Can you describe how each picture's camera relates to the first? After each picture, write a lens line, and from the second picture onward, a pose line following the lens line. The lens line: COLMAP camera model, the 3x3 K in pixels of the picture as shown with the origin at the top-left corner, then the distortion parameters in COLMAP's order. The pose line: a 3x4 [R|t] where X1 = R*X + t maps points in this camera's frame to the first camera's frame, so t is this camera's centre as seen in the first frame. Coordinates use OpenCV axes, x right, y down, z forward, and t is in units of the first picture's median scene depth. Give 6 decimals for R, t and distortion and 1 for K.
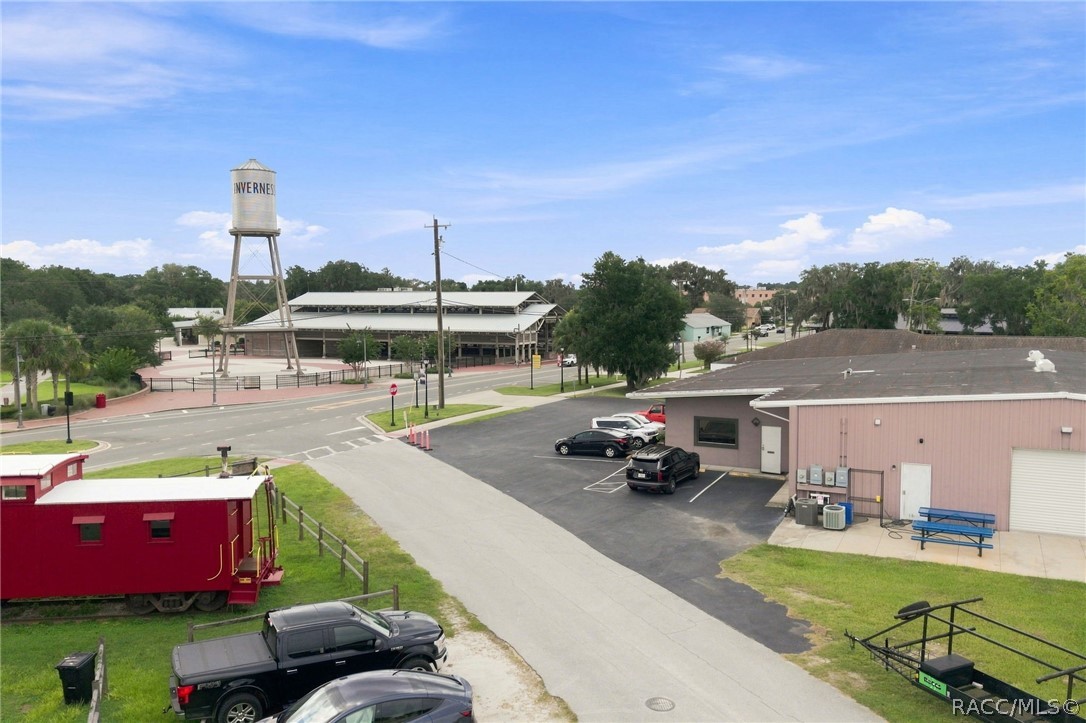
lens RADIAL K [[854.9, 0, 543.0], [0, 854.9, 361.5], [0, 0, 1]] dist [0.096854, -0.208544]
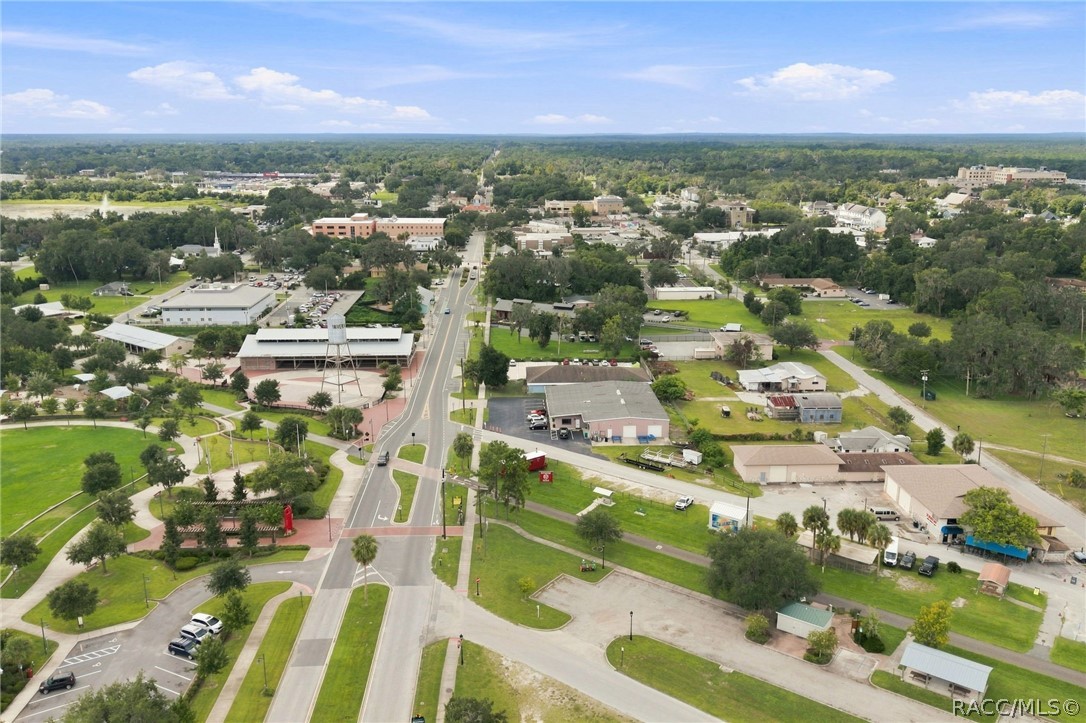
lens RADIAL K [[854.9, 0, 543.0], [0, 854.9, 361.5], [0, 0, 1]] dist [0.096854, -0.208544]
pose [[0.867955, -0.123551, 0.481029, -1.069886], [0.031458, 0.980294, 0.195023, -0.583095], [-0.495645, -0.154139, 0.854738, -1.464610]]
